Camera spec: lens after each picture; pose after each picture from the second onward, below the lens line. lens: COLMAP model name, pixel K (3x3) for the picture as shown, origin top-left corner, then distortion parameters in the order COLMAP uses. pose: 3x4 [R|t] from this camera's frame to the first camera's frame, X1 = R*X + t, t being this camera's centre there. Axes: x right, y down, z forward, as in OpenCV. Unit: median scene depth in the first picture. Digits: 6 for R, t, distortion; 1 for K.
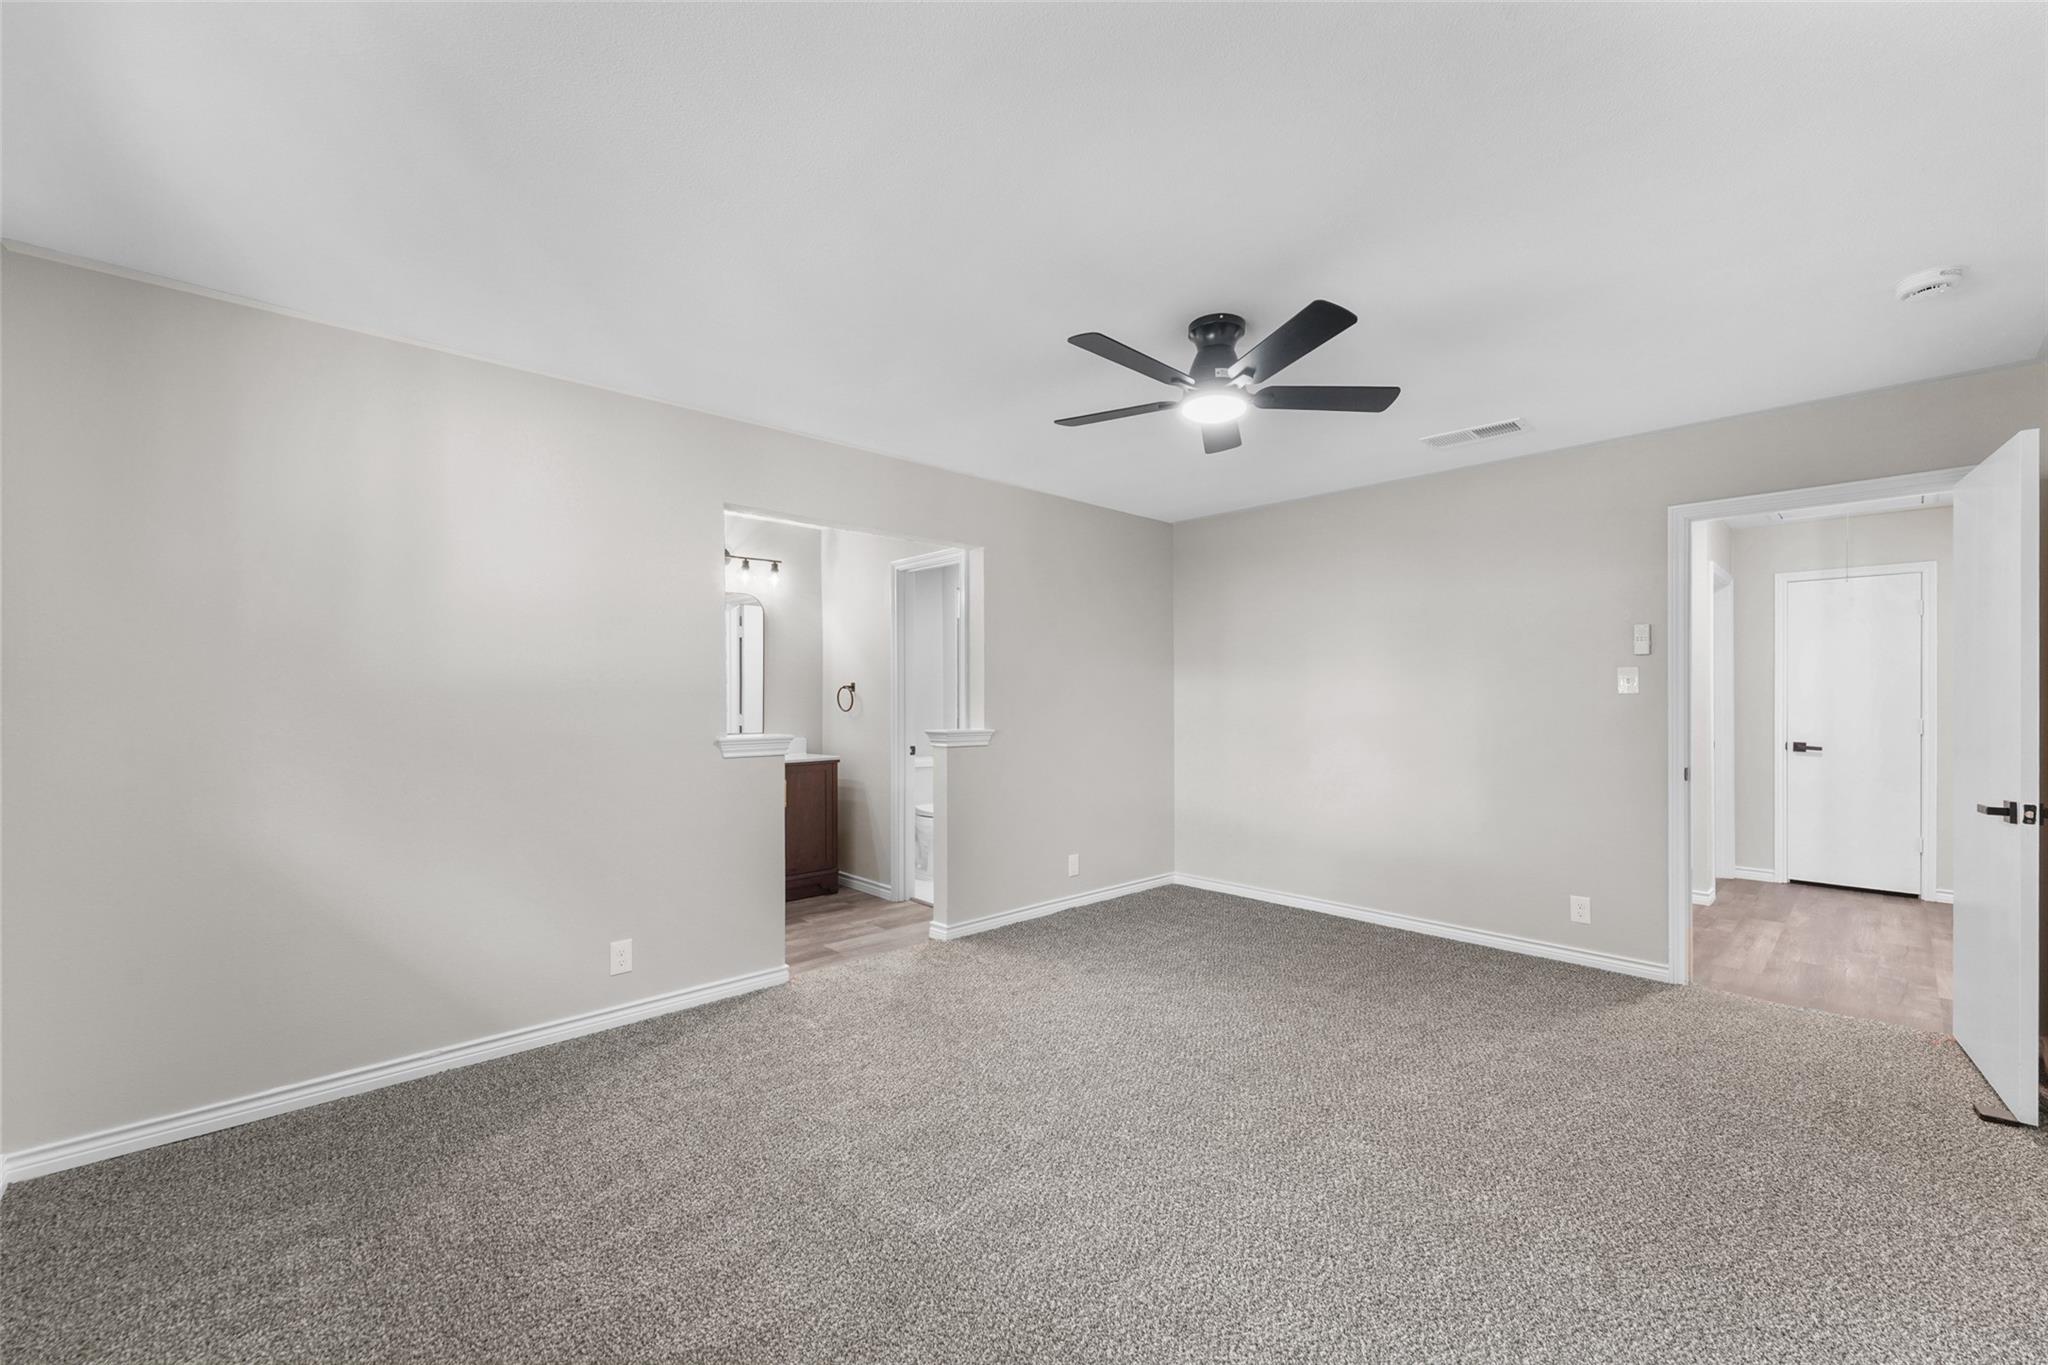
lens RADIAL K [[827.1, 0, 1015.6], [0, 827.1, 685.9], [0, 0, 1]] dist [0.004656, -0.000599]
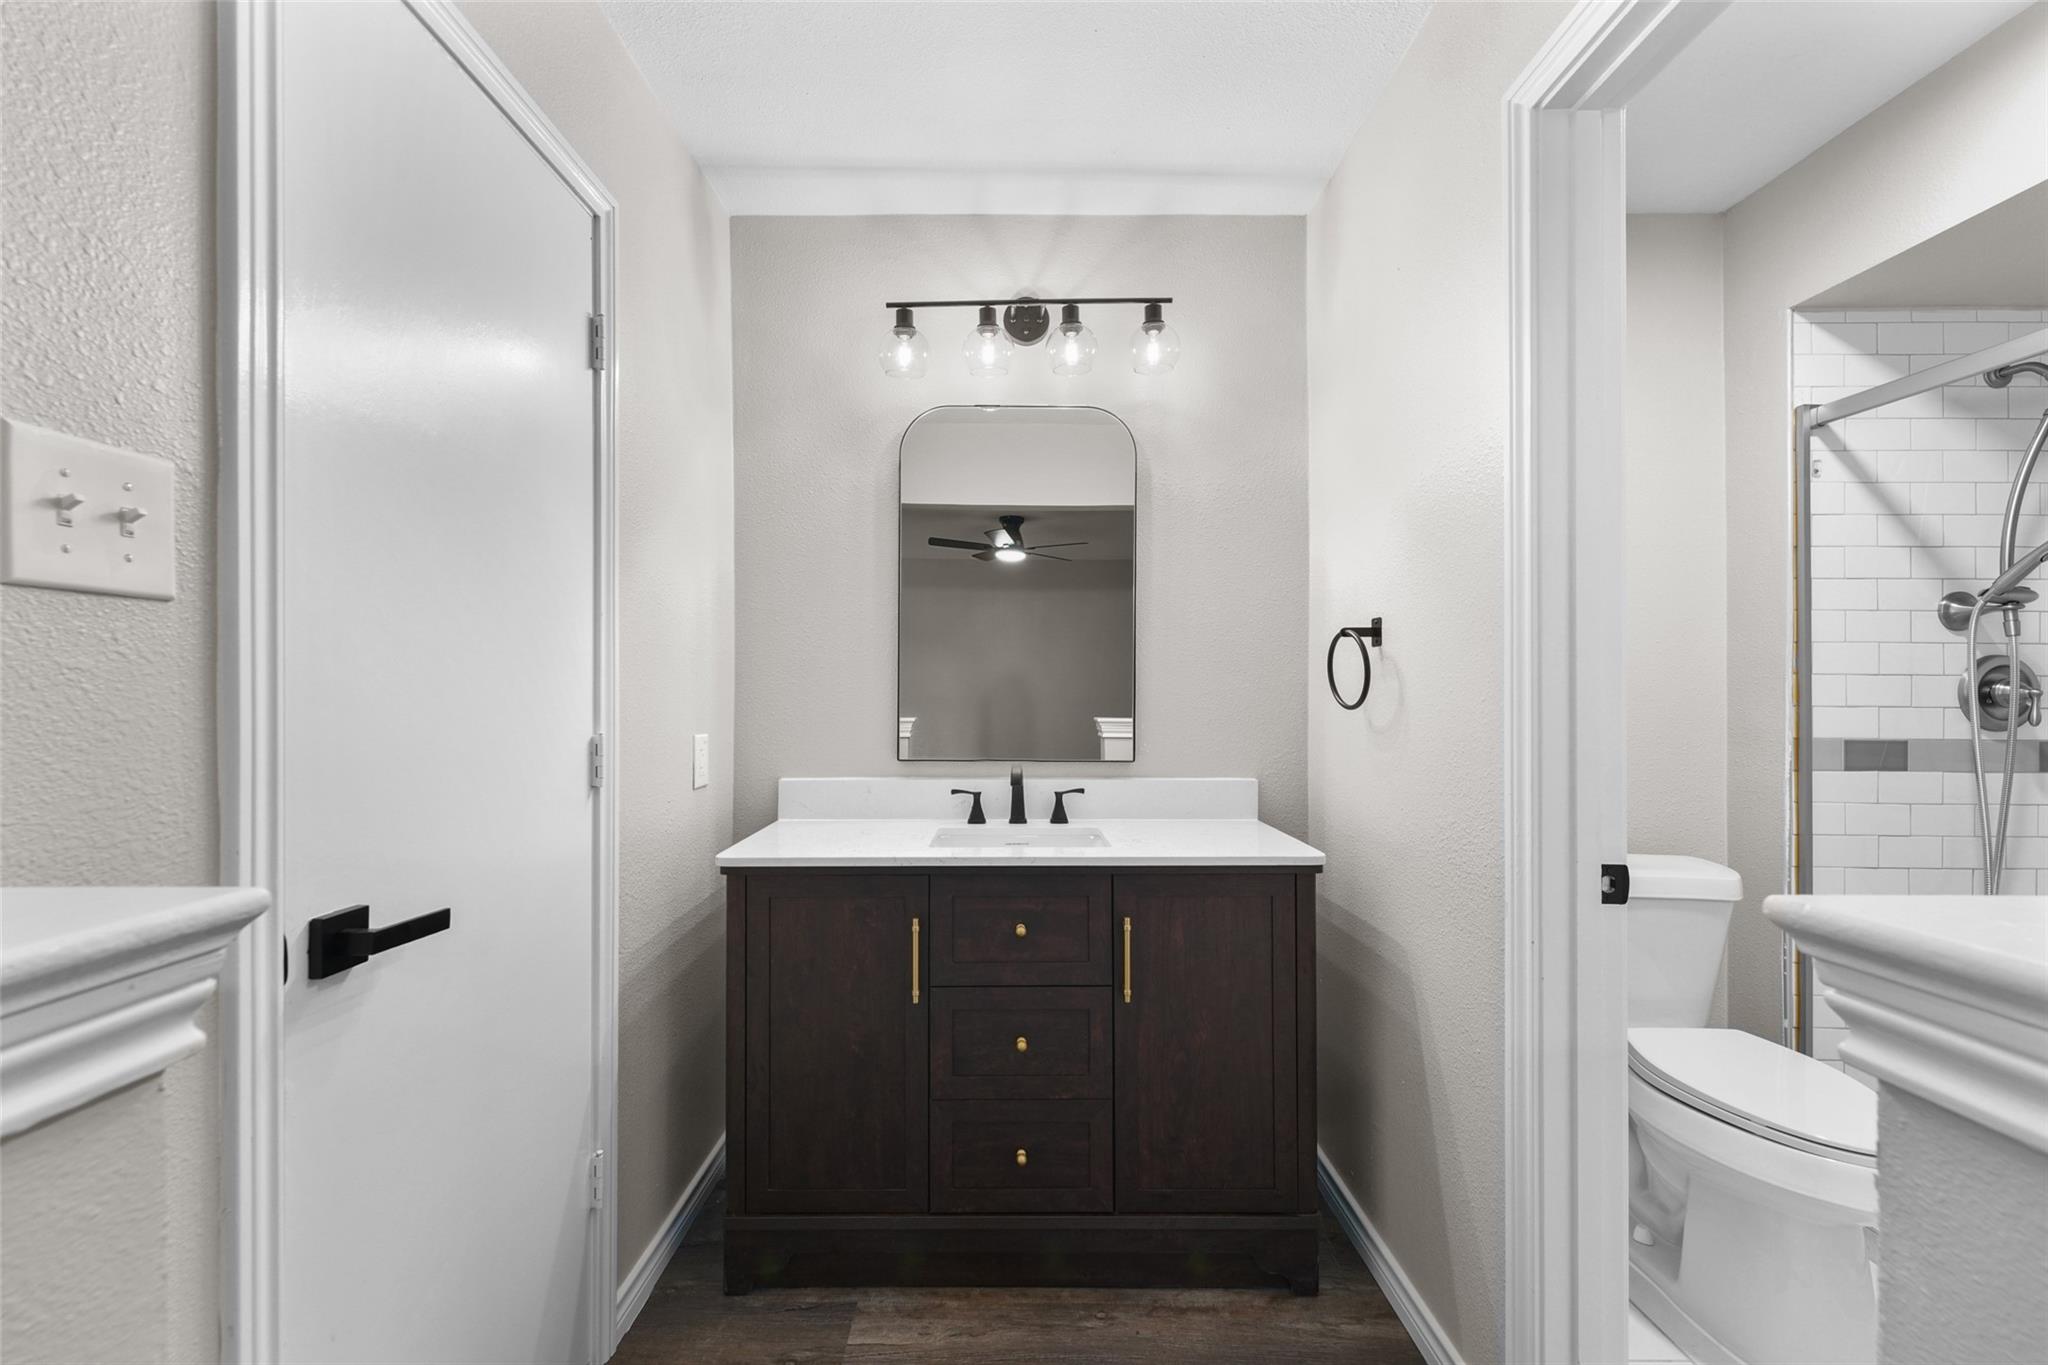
lens RADIAL K [[827.1, 0, 1027.1], [0, 827.1, 678.6], [0, 0, 1]] dist [0.004656, -0.000599]
pose [[0.735457, -0.011072, -0.677481, -0.103750], [0.004658, 0.999925, -0.011286, 0.026555], [0.677555, 0.005145, 0.735454, 0.851332]]
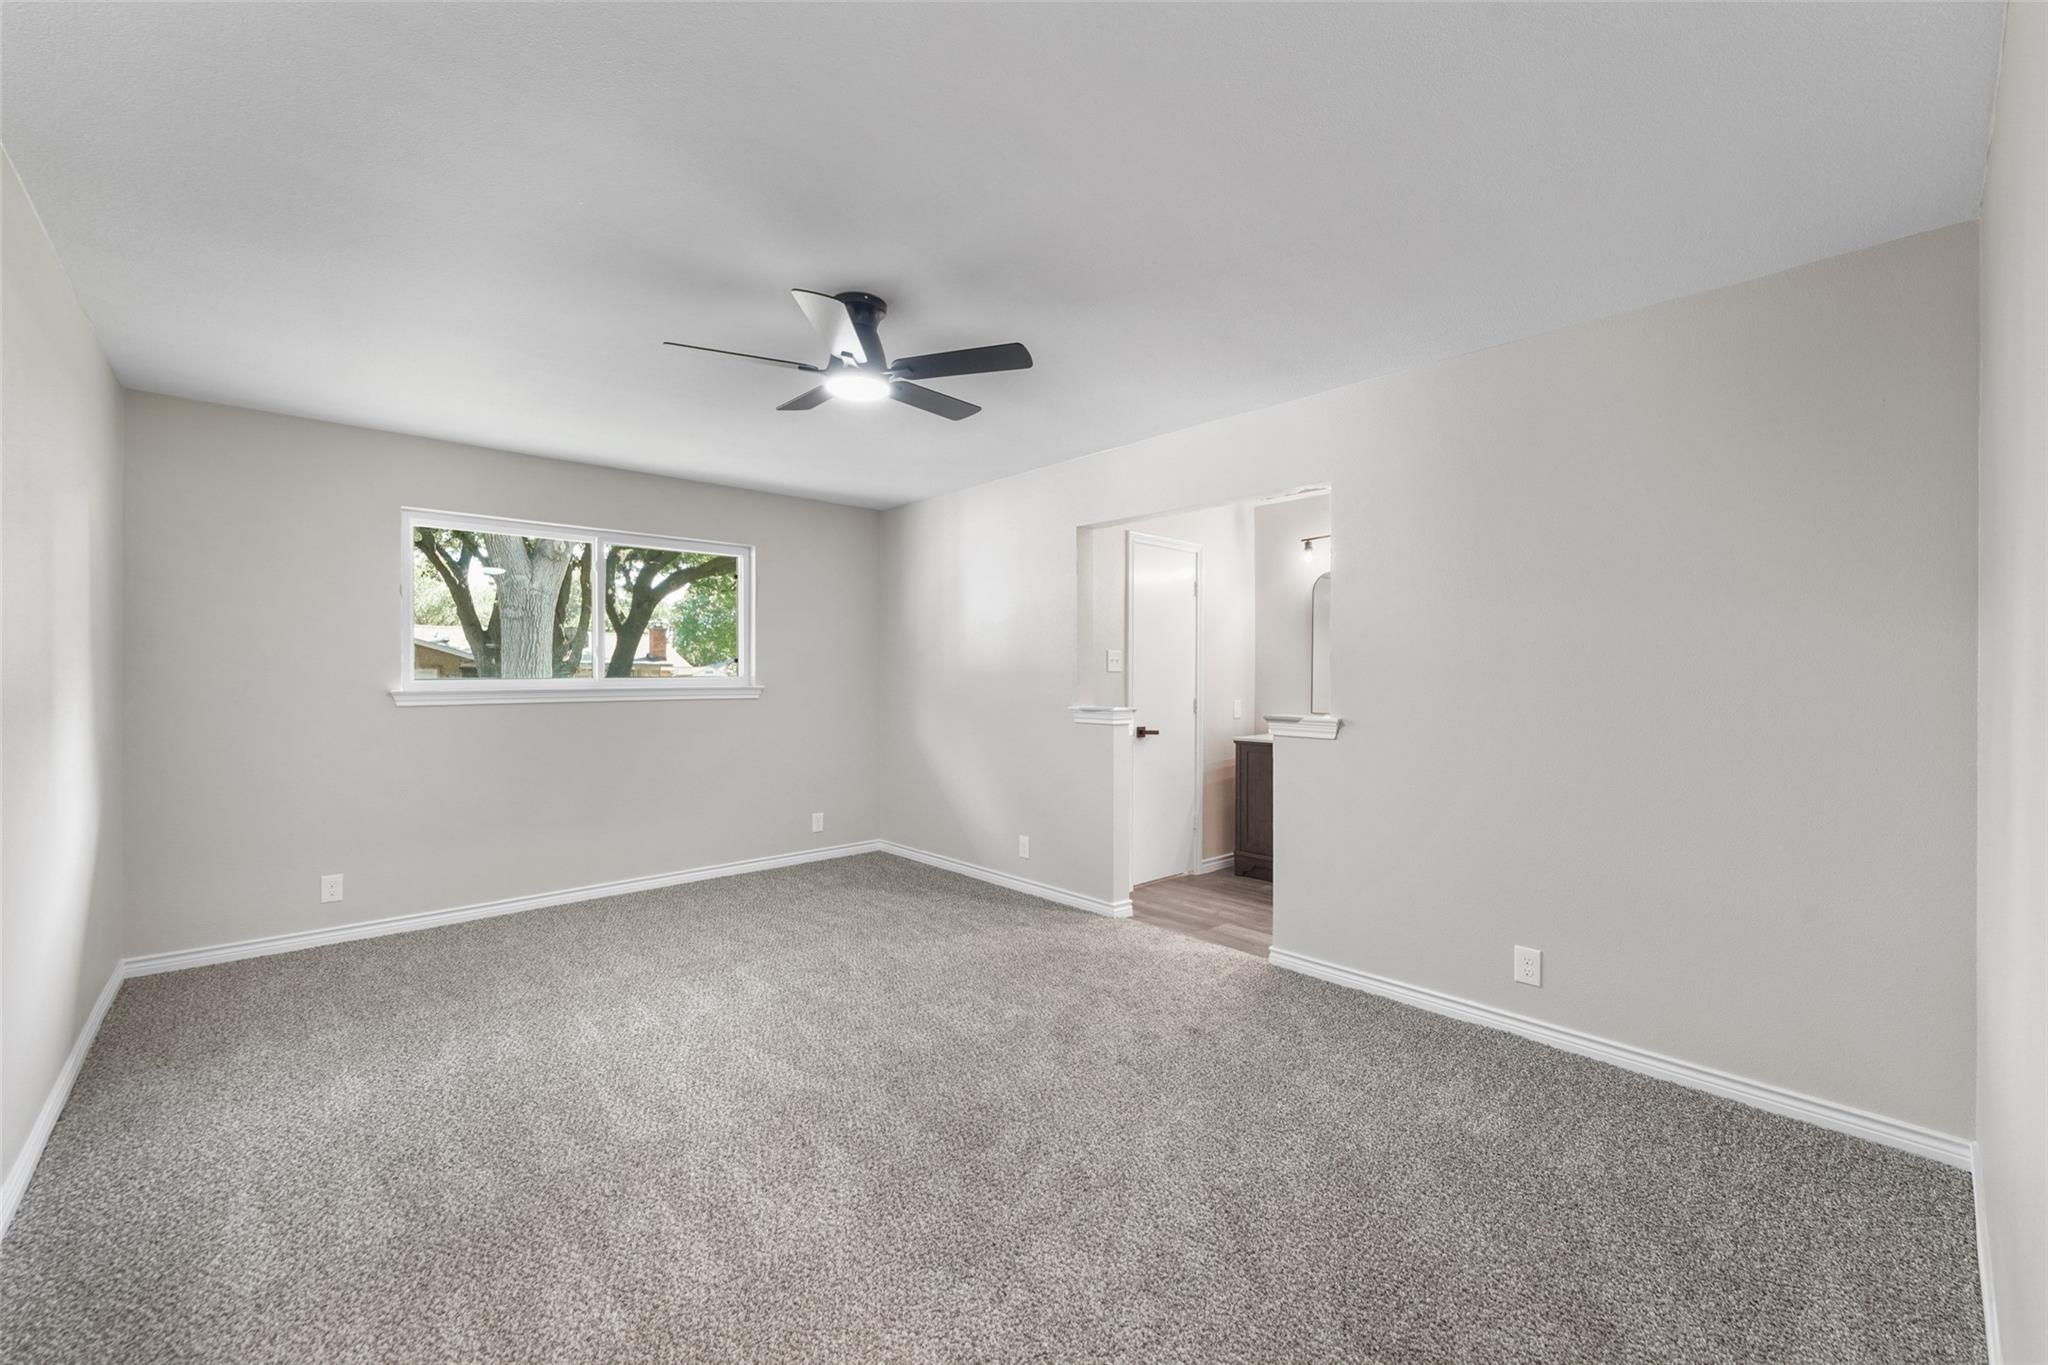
lens RADIAL K [[827.1, 0, 1016.9], [0, 827.1, 673.0], [0, 0, 1]] dist [0.004656, -0.000599]
pose [[-0.006551, -0.007063, -0.999954, 0.745334], [-0.003236, 0.999970, -0.007042, 0.017525], [0.999973, 0.003189, -0.006574, 0.727016]]
